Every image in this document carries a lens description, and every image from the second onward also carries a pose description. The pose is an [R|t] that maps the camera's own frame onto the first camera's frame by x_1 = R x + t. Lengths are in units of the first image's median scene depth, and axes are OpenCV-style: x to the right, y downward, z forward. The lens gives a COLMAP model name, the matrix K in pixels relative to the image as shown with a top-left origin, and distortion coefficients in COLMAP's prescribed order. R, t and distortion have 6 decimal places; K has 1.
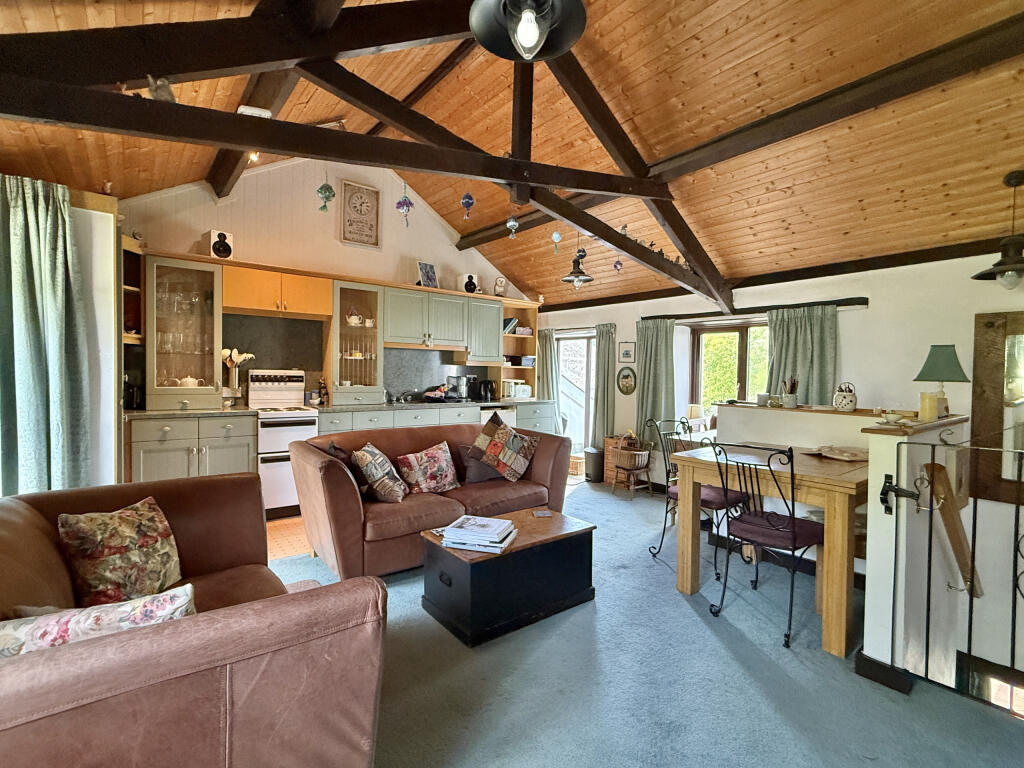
lens RADIAL K [[479.5, 0, 512.0], [0, 479.5, 384.0], [0, 0, 1]] dist [0.000799, 0.000246]
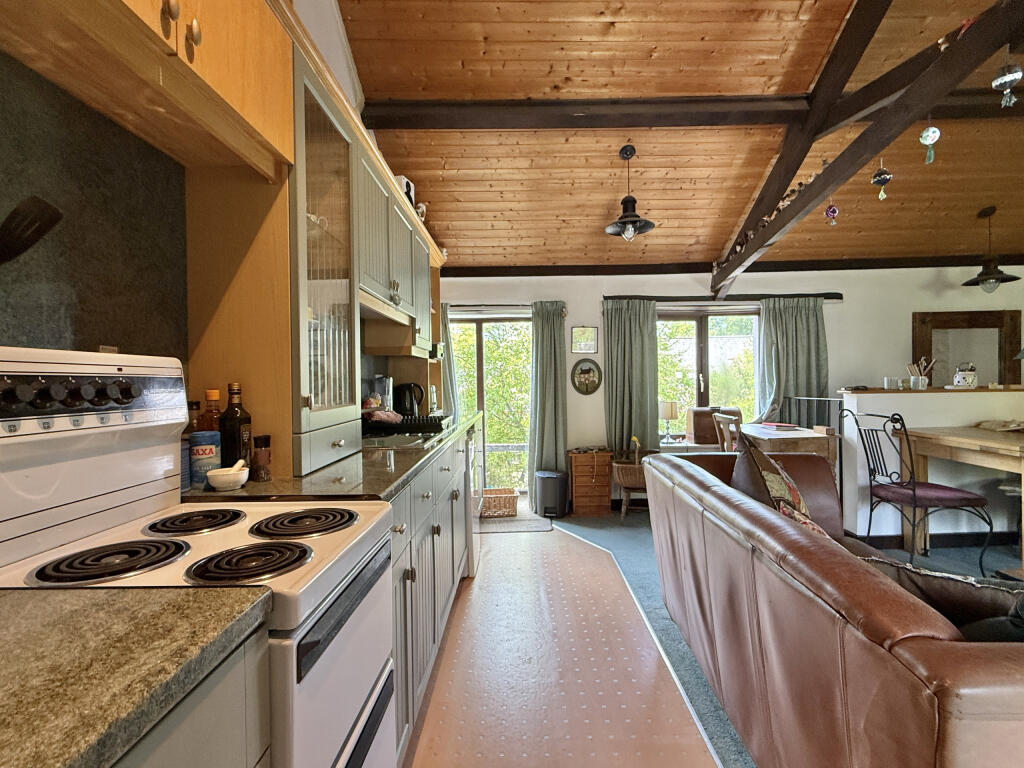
lens RADIAL K [[468.4, 0, 512.0], [0, 468.4, 384.0], [0, 0, 1]] dist [-0.031064, -0.000232]
pose [[0.642562, -0.036094, 0.765383, -0.455869], [0.047430, 0.998848, 0.007285, -0.006297], [-0.764764, 0.031621, 0.643534, 0.659022]]
